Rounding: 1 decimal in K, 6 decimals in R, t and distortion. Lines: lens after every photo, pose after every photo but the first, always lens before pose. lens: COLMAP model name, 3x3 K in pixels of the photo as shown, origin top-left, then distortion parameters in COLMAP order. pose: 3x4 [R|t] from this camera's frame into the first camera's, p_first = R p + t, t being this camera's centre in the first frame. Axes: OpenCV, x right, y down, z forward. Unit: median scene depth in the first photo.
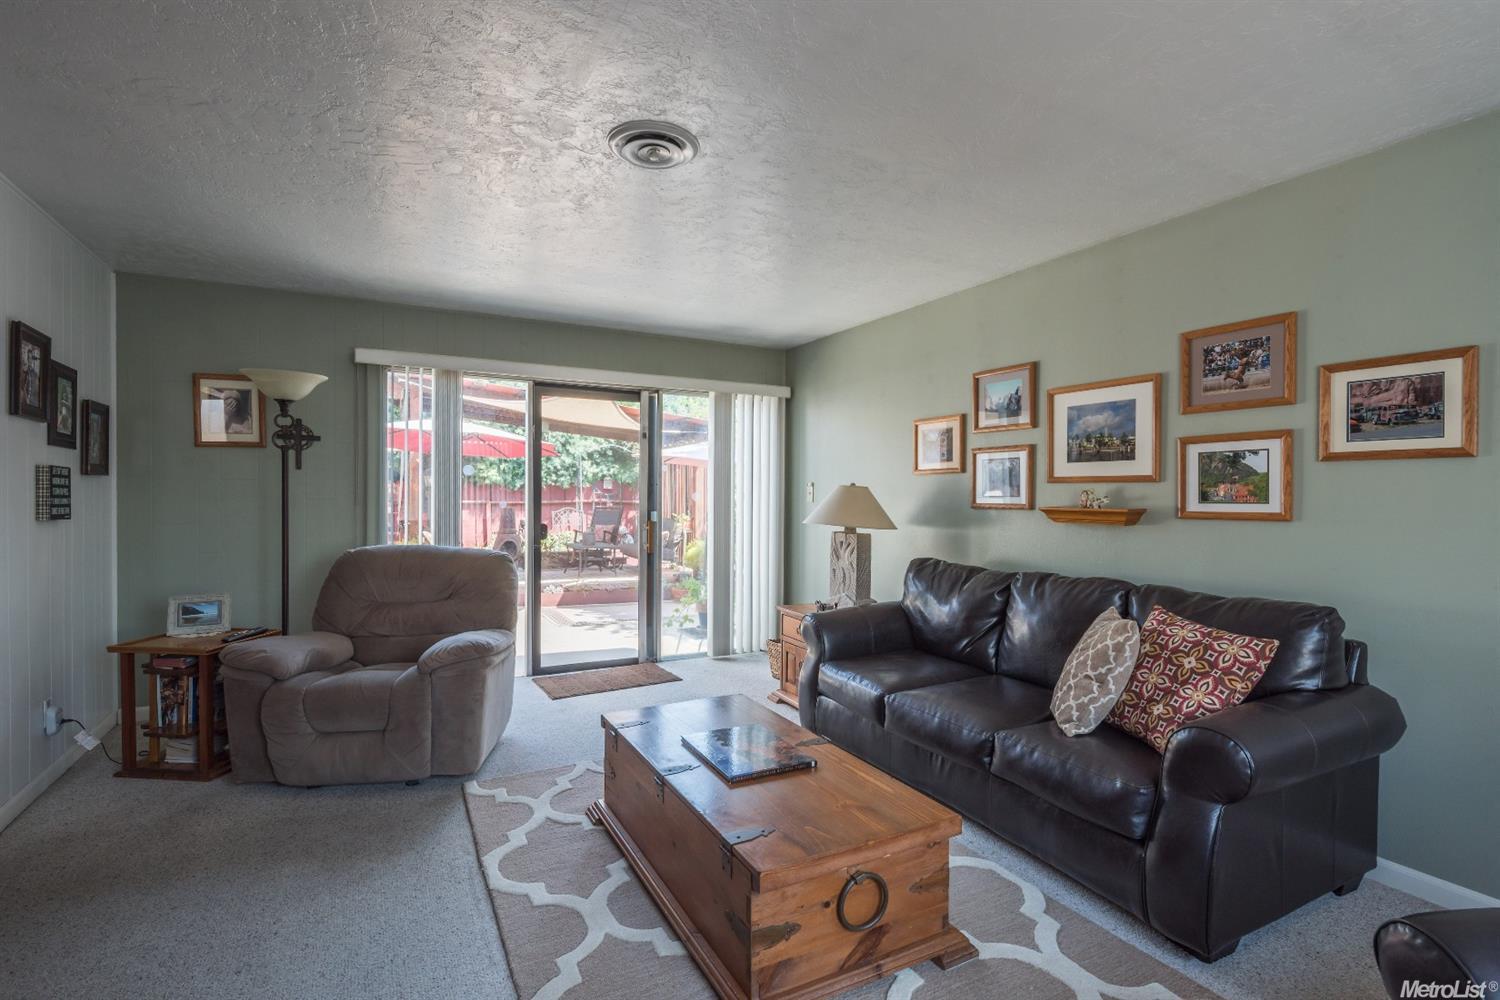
lens RADIAL K [[706.8, 0, 749.6], [0, 706.8, 504.5], [0, 0, 1]] dist [-0.004875, -0.002376]
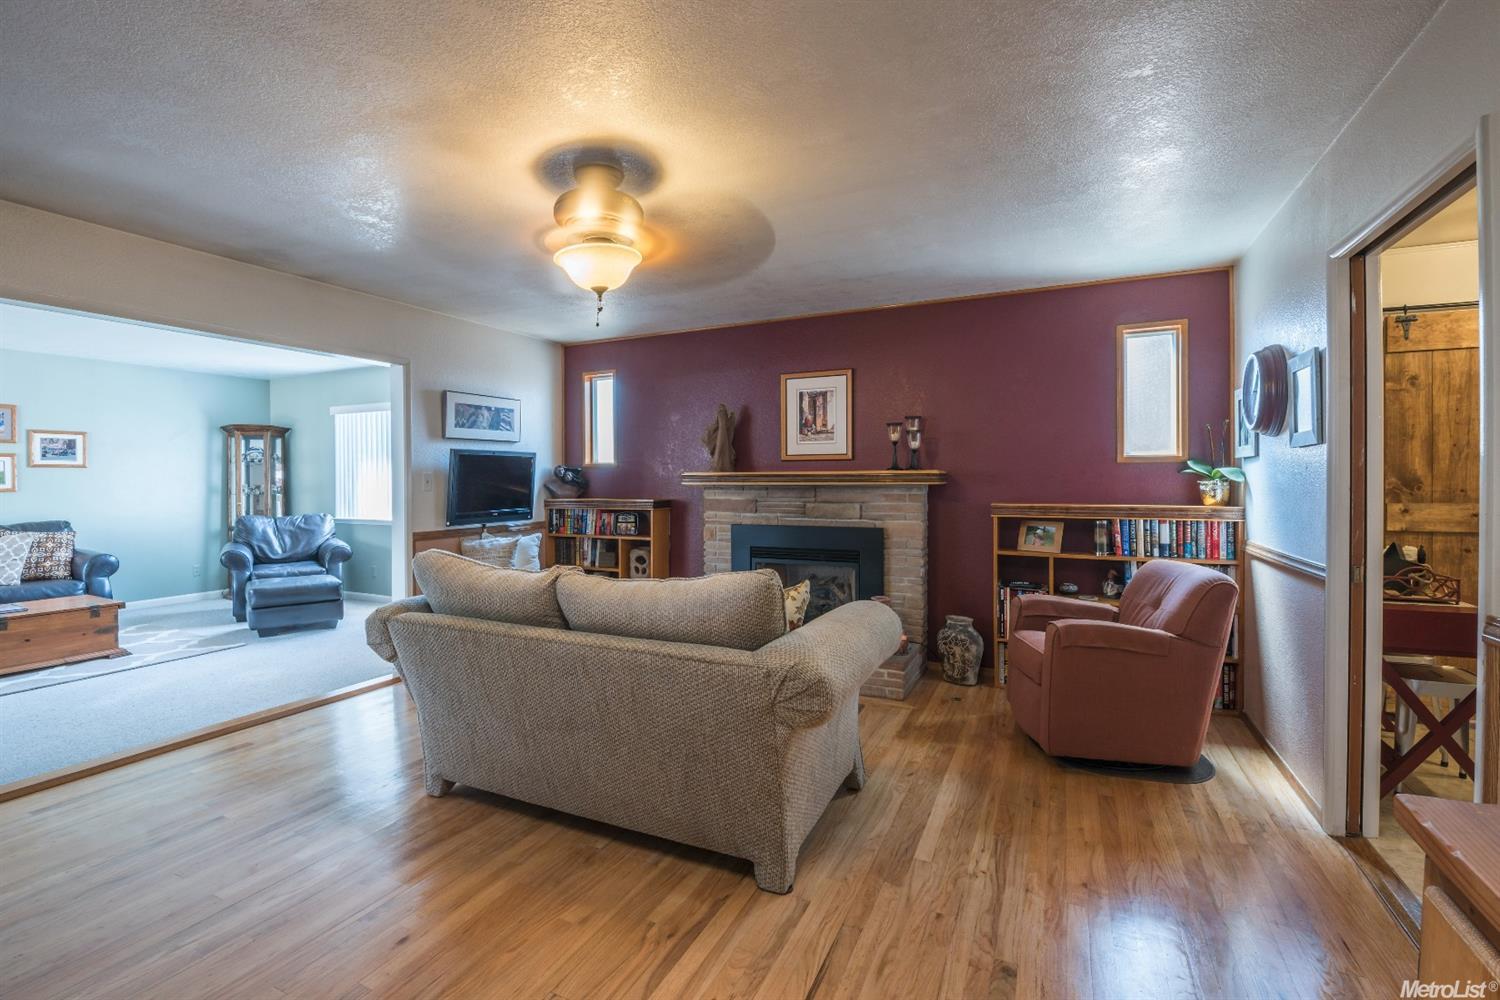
lens RADIAL K [[652.9, 0, 754.3], [0, 652.9, 493.0], [0, 0, 1]] dist [-0.017781, -0.001295]
pose [[-0.609113, -0.021148, 0.792802, -2.137649], [0.015493, 0.999136, 0.038556, -0.013575], [-0.792932, 0.035768, -0.608259, 0.270789]]
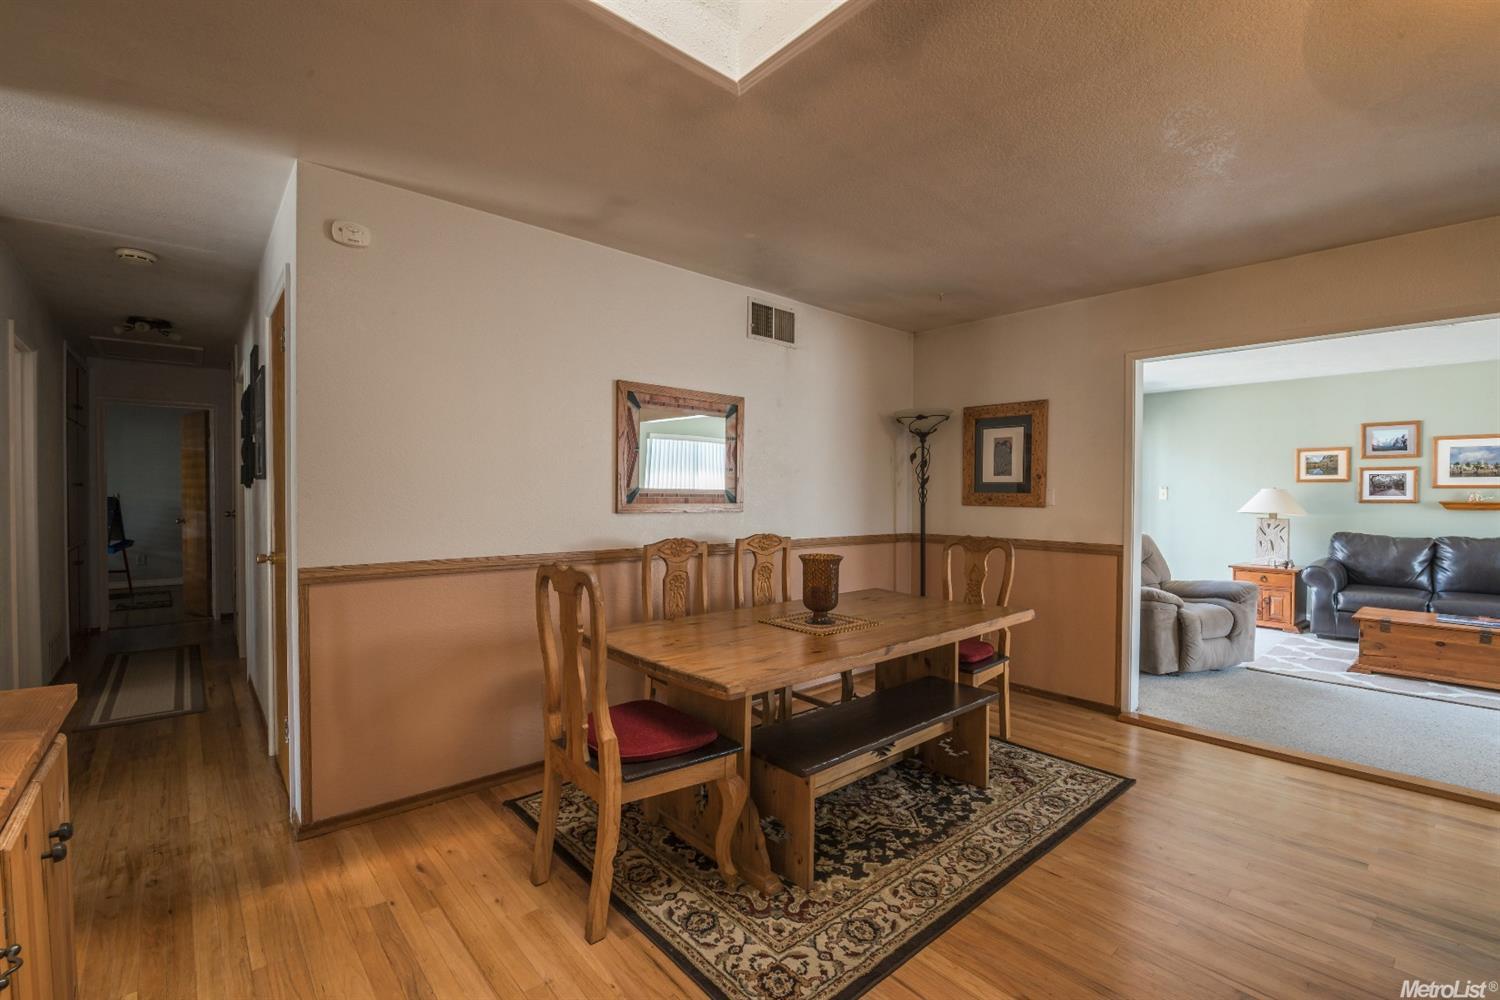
lens RADIAL K [[652.9, 0, 748.6], [0, 652.9, 501.7], [0, 0, 1]] dist [-0.017781, -0.001295]
pose [[0.972934, -0.004912, 0.231032, -1.933206], [0.005467, 0.999984, -0.001762, -0.002877], [-0.231019, 0.002977, 0.972945, -0.222790]]
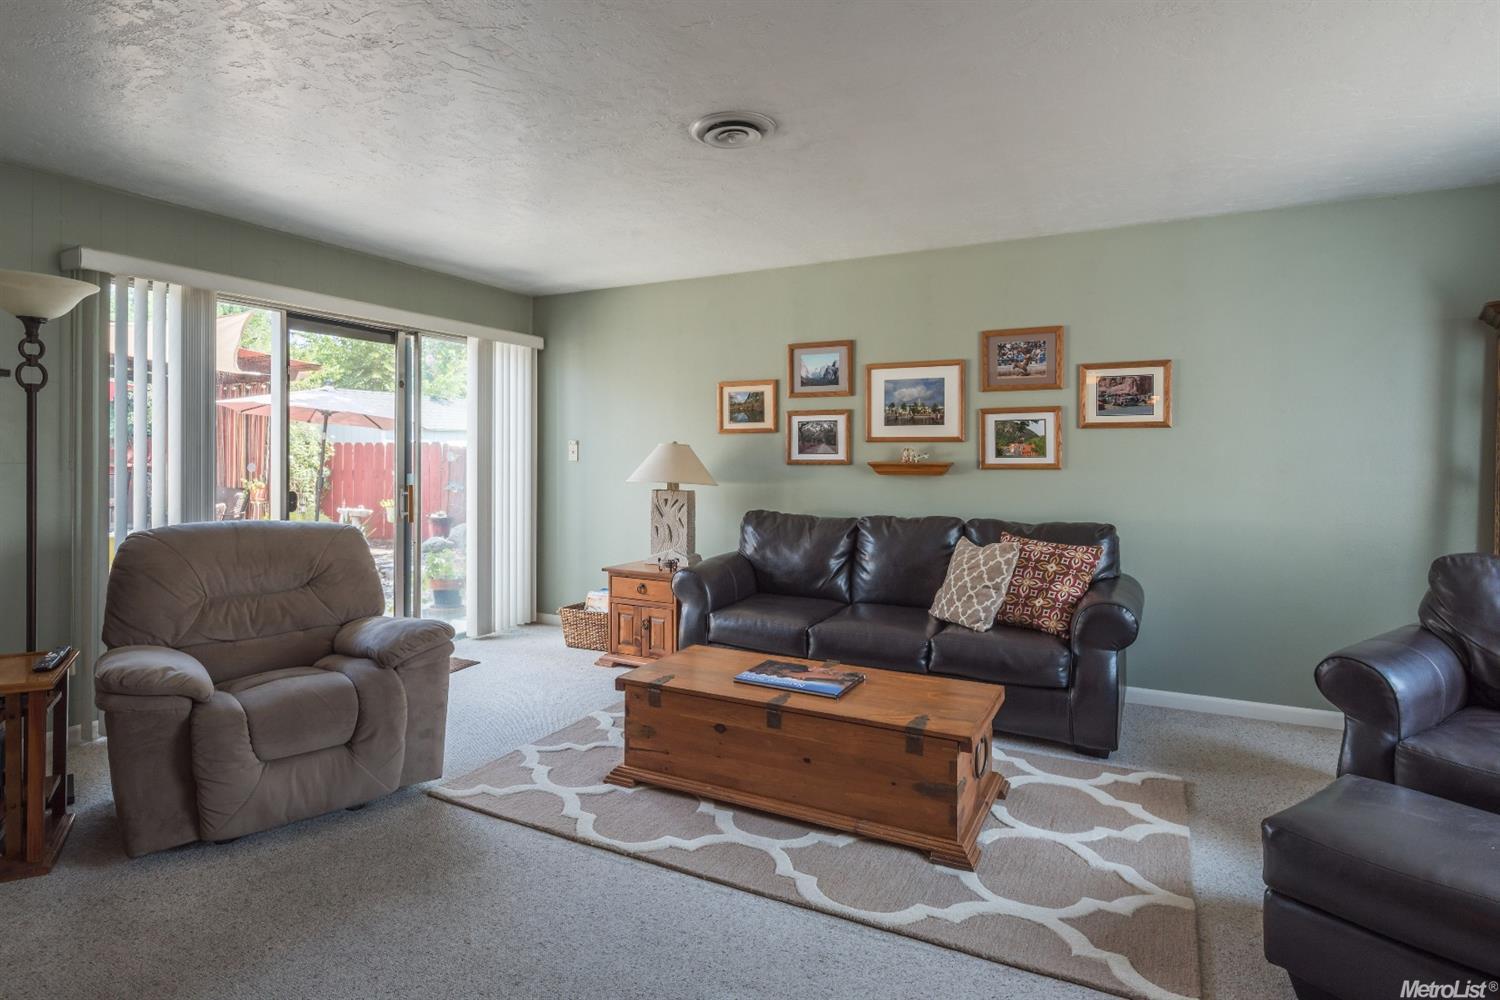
lens RADIAL K [[818.7, 0, 672.7], [0, 818.7, 457.7], [0, 0, 1]] dist [0.002475, -0.002033]
pose [[0.845816, -0.007330, 0.533424, -0.694934], [0.012308, 0.999908, -0.005777, -0.000044], [-0.533332, 0.011452, 0.845828, -0.004060]]
